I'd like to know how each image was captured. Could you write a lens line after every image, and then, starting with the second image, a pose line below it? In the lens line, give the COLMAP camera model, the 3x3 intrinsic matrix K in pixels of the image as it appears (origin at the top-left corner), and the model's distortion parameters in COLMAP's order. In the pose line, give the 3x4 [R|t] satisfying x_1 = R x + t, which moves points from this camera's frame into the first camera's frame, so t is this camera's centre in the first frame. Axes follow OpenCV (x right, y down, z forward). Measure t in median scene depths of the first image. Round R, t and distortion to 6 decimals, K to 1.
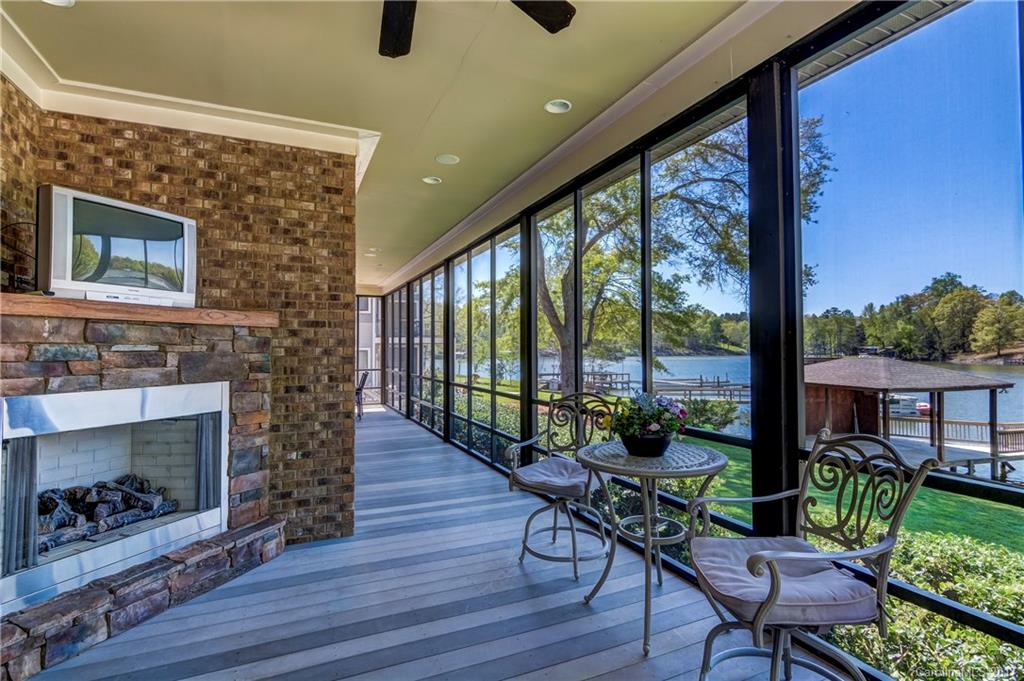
lens RADIAL K [[489.3, 0, 508.6], [0, 489.3, 339.6], [0, 0, 1]] dist [0.009790, -0.007979]
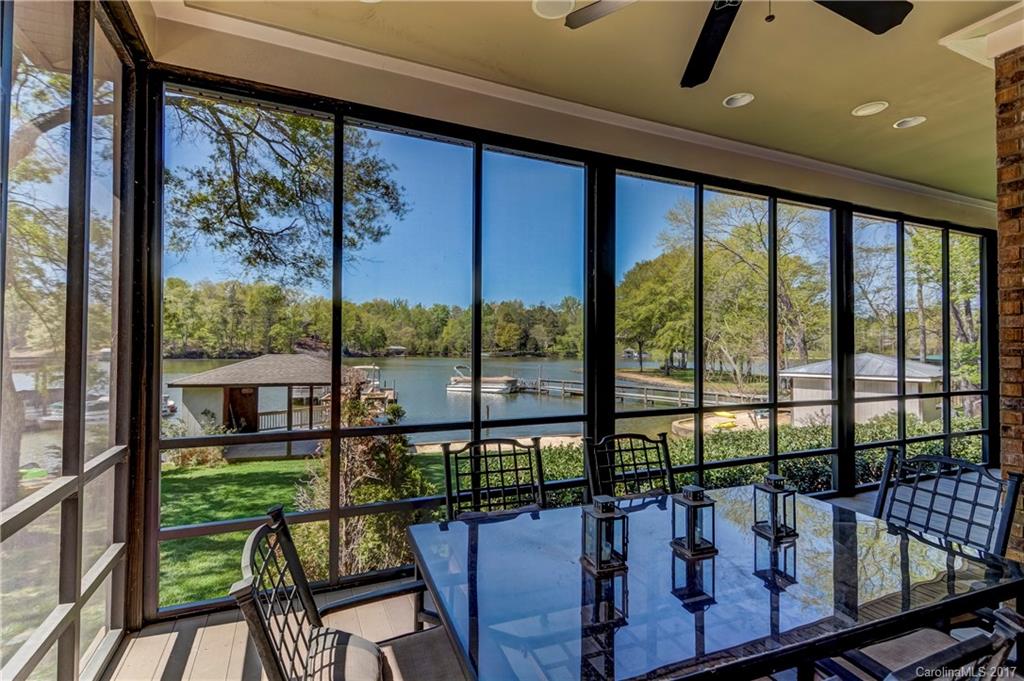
lens RADIAL K [[489.3, 0, 509.4], [0, 489.3, 337.4], [0, 0, 1]] dist [0.009790, -0.007979]
pose [[-0.016103, 0.022000, 0.999628, -0.093128], [-0.023945, 0.999463, -0.022382, 0.003766], [-0.999584, -0.024297, -0.015567, 0.172798]]
